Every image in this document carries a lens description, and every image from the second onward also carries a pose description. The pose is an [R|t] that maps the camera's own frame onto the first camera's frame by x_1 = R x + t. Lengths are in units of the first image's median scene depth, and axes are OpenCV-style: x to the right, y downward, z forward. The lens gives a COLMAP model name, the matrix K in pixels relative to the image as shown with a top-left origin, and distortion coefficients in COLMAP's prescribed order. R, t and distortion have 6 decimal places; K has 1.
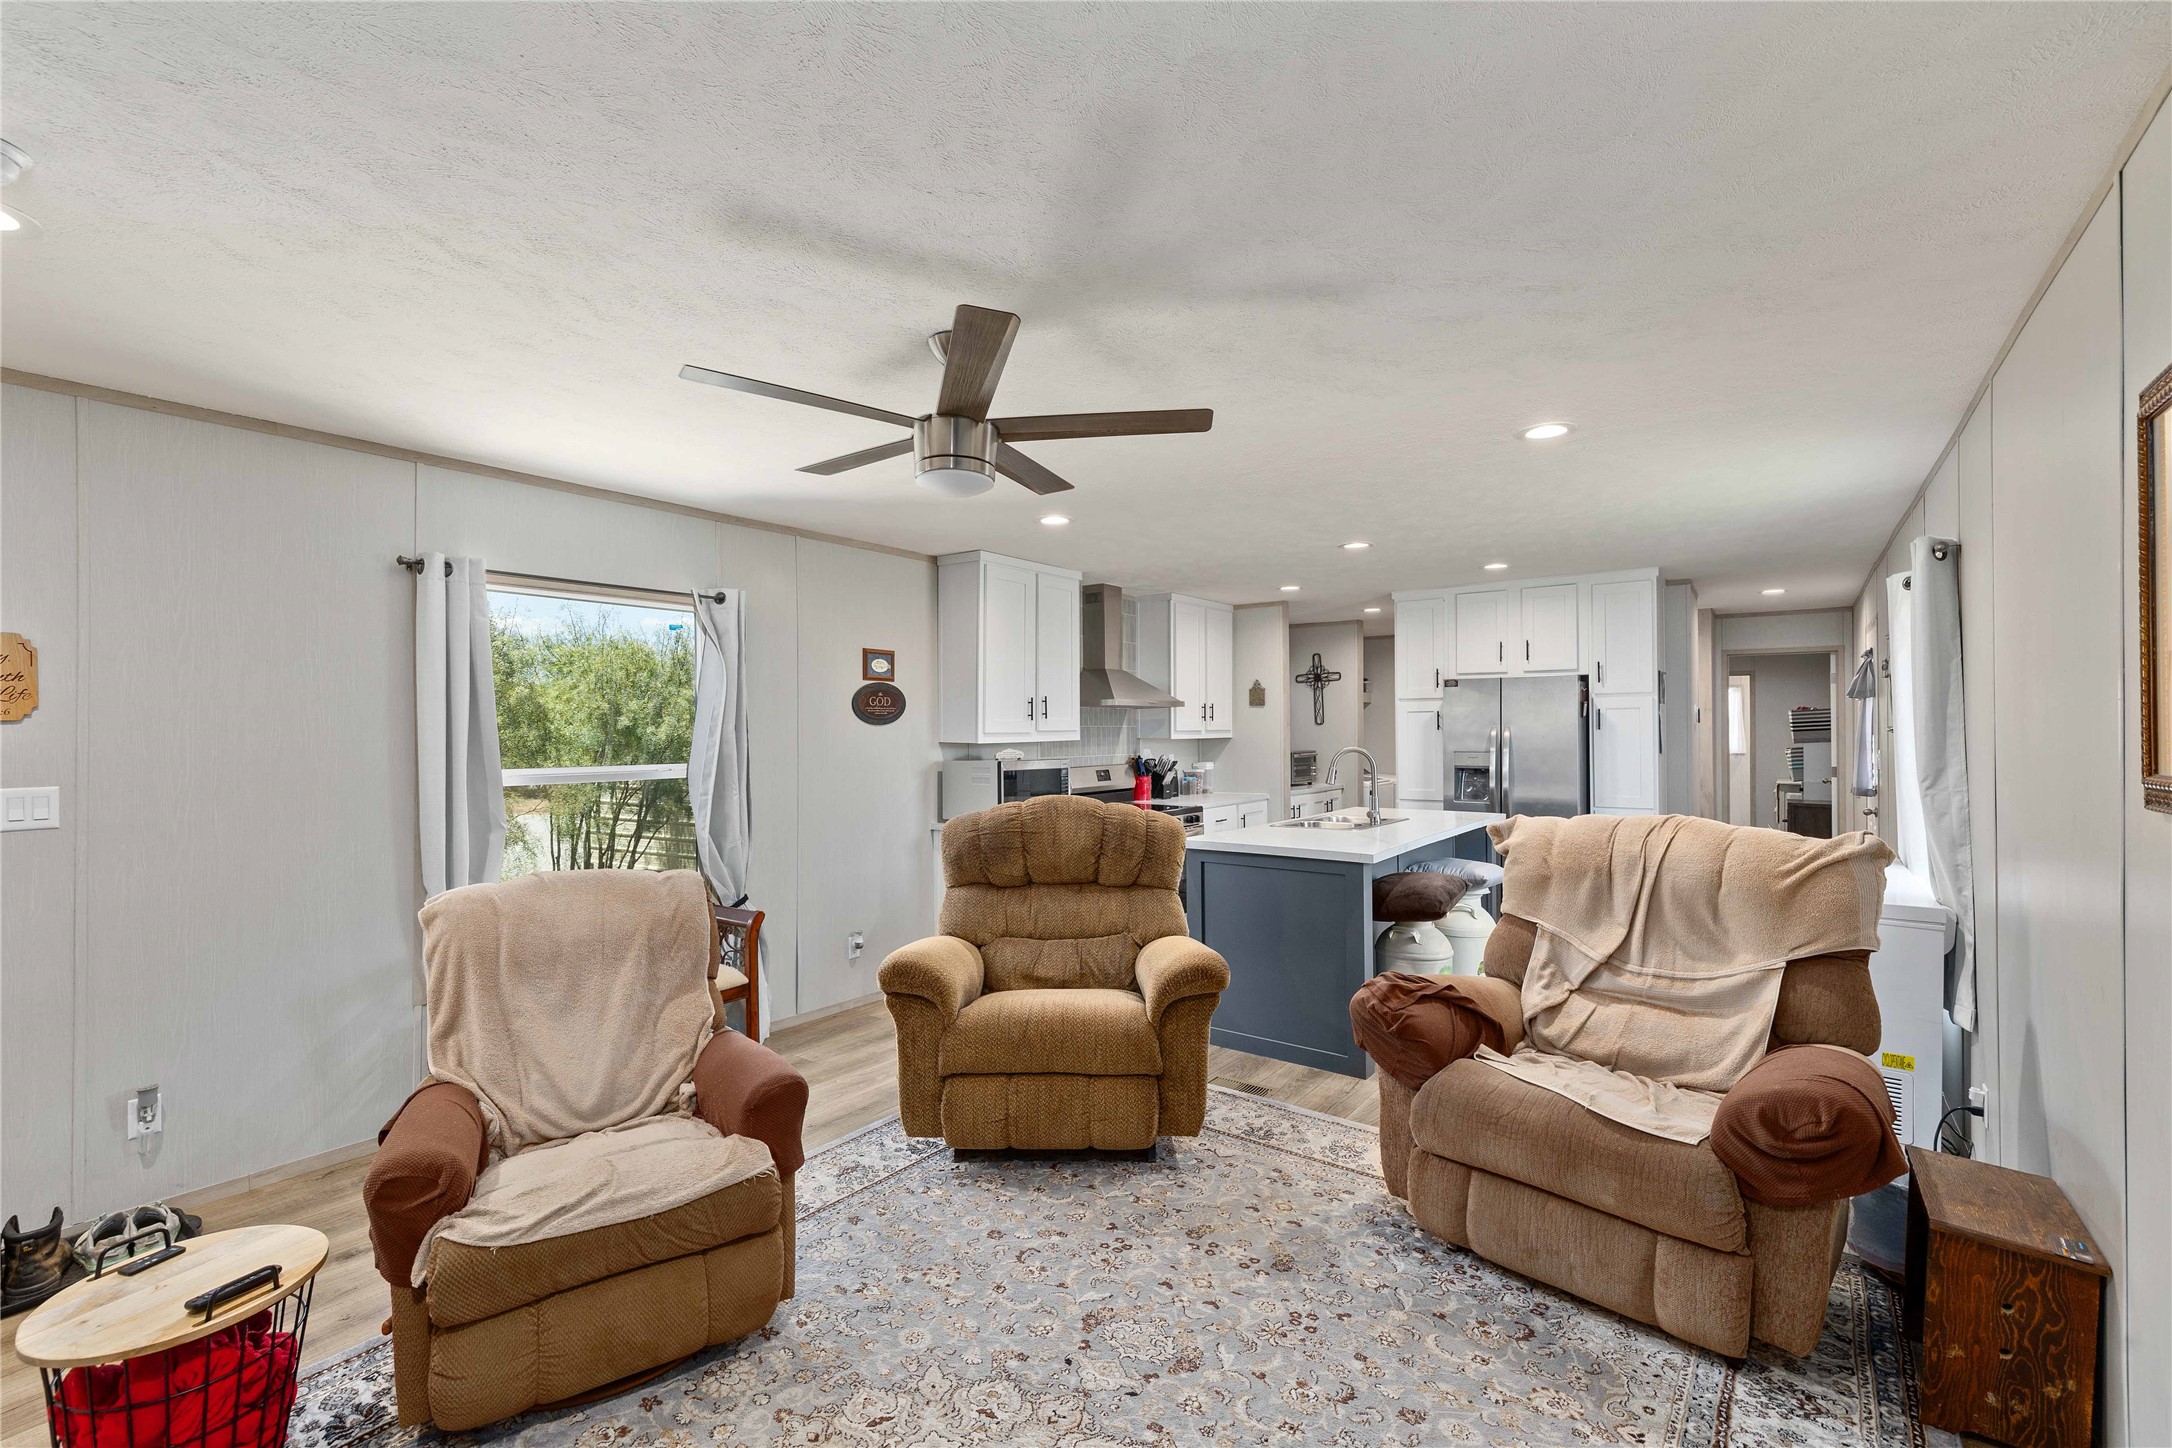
lens RADIAL K [[925.2, 0, 1082.7], [0, 925.2, 730.3], [0, 0, 1]] dist [0.000408, 0.001186]
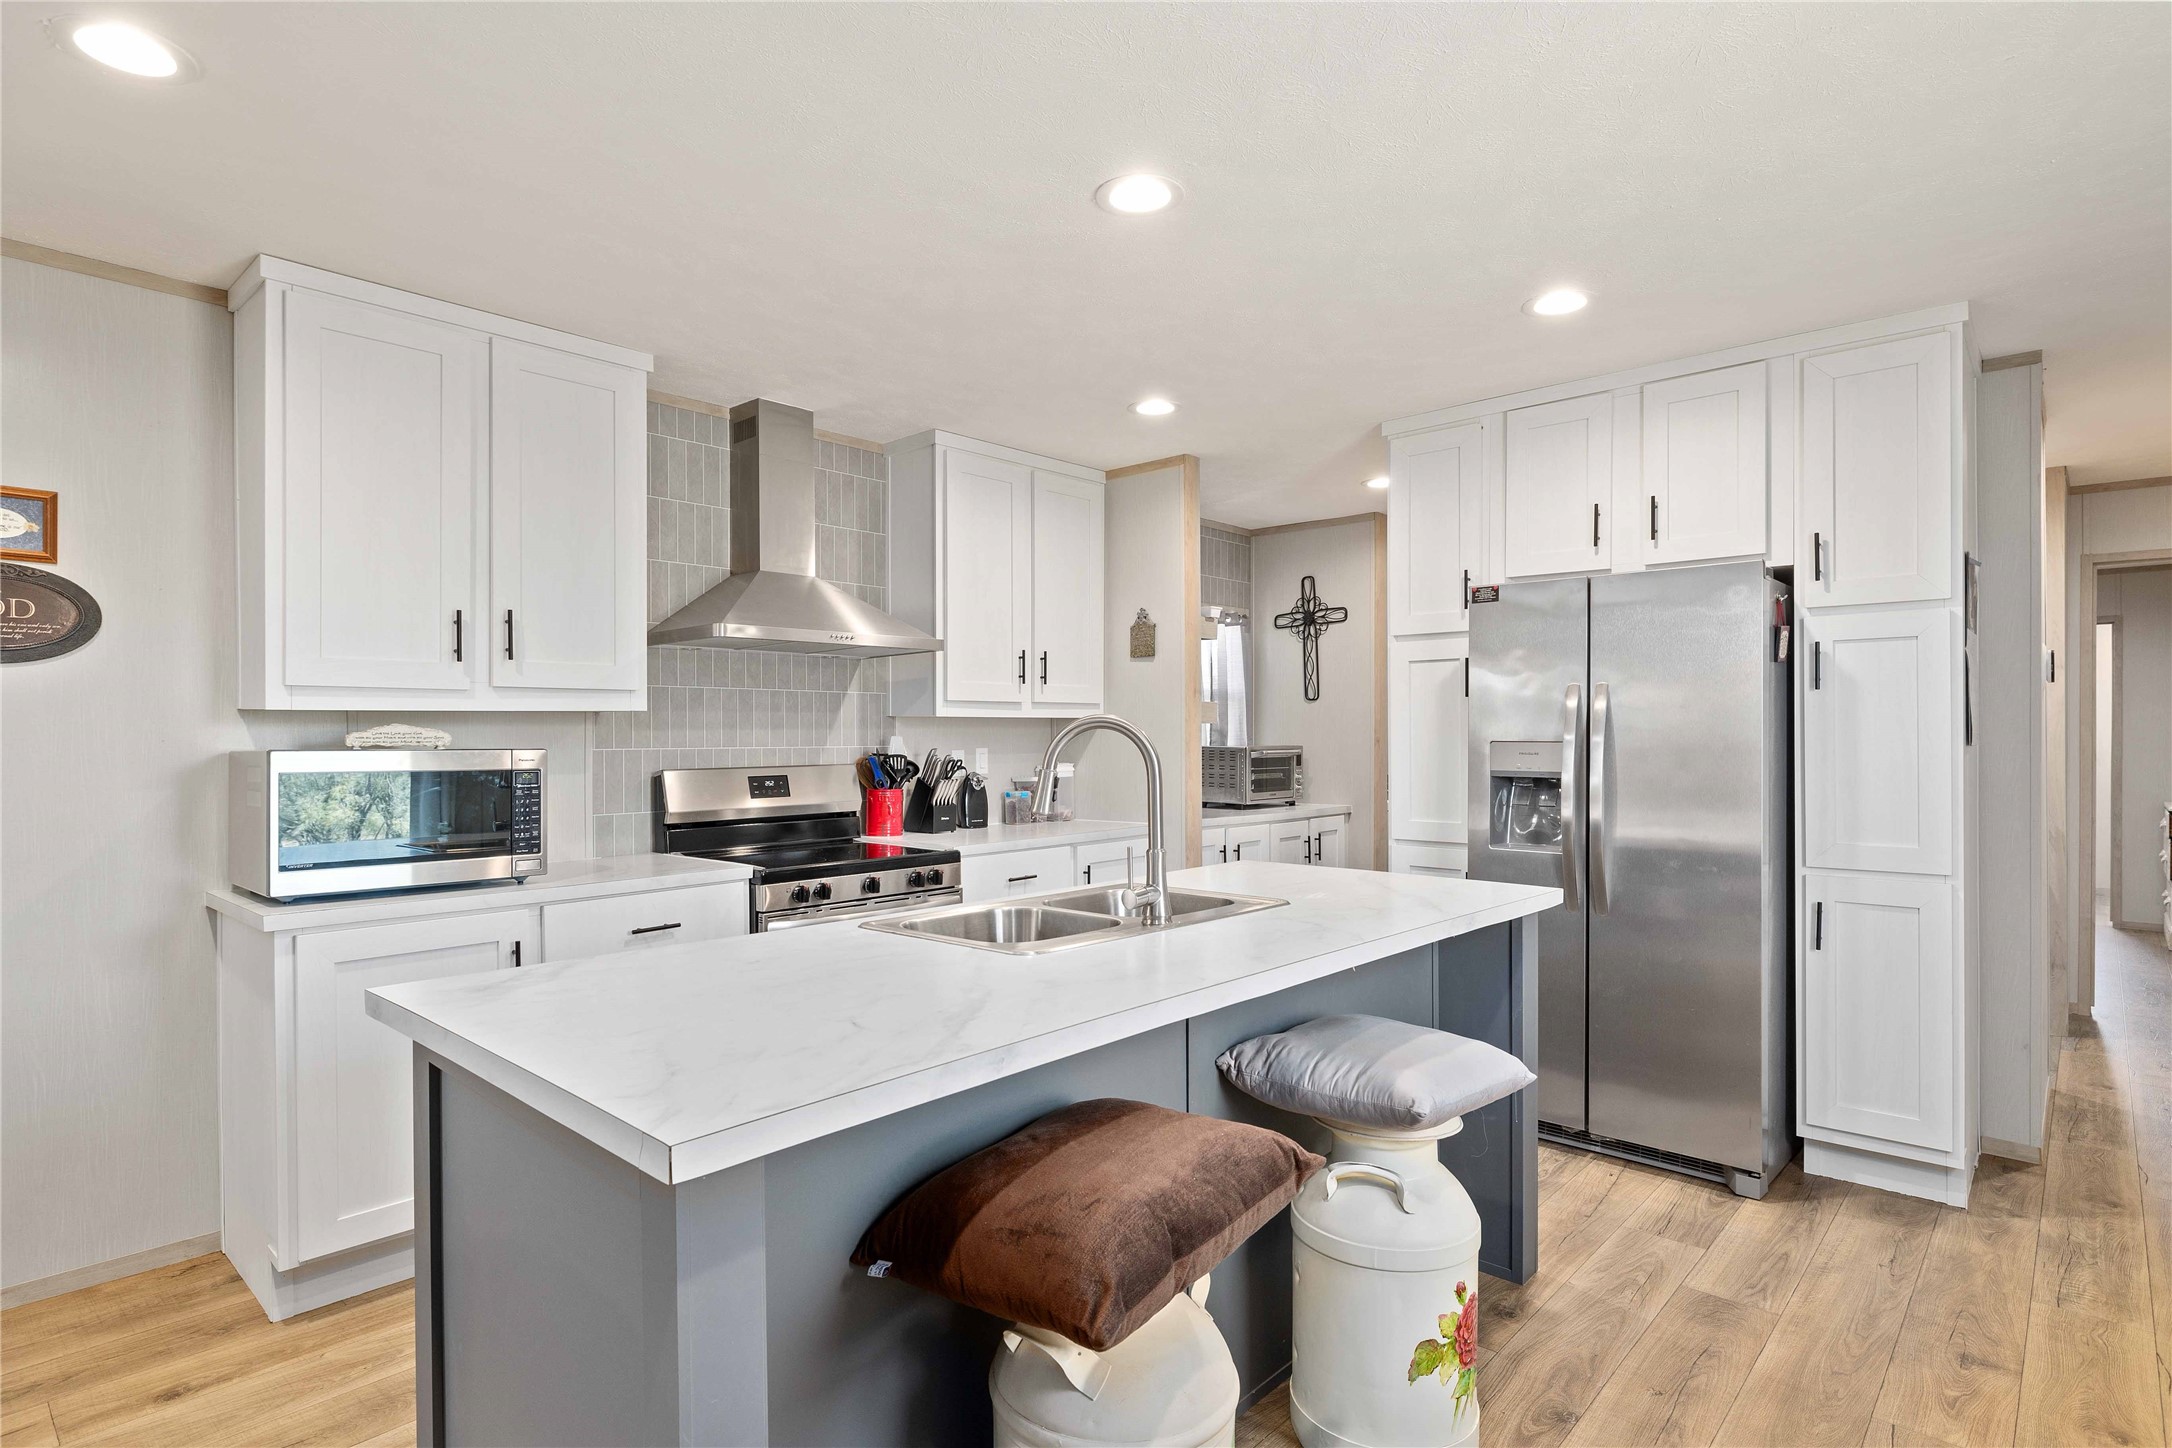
lens RADIAL K [[1103.2, 0, 1089.0], [0, 1103.2, 734.4], [0, 0, 1]] dist [0.005666, -0.001122]
pose [[0.995399, 0.002831, -0.095778, 0.251816], [-0.002619, 0.999994, 0.002345, 0.018737], [0.095784, -0.002083, 0.995400, 0.424255]]
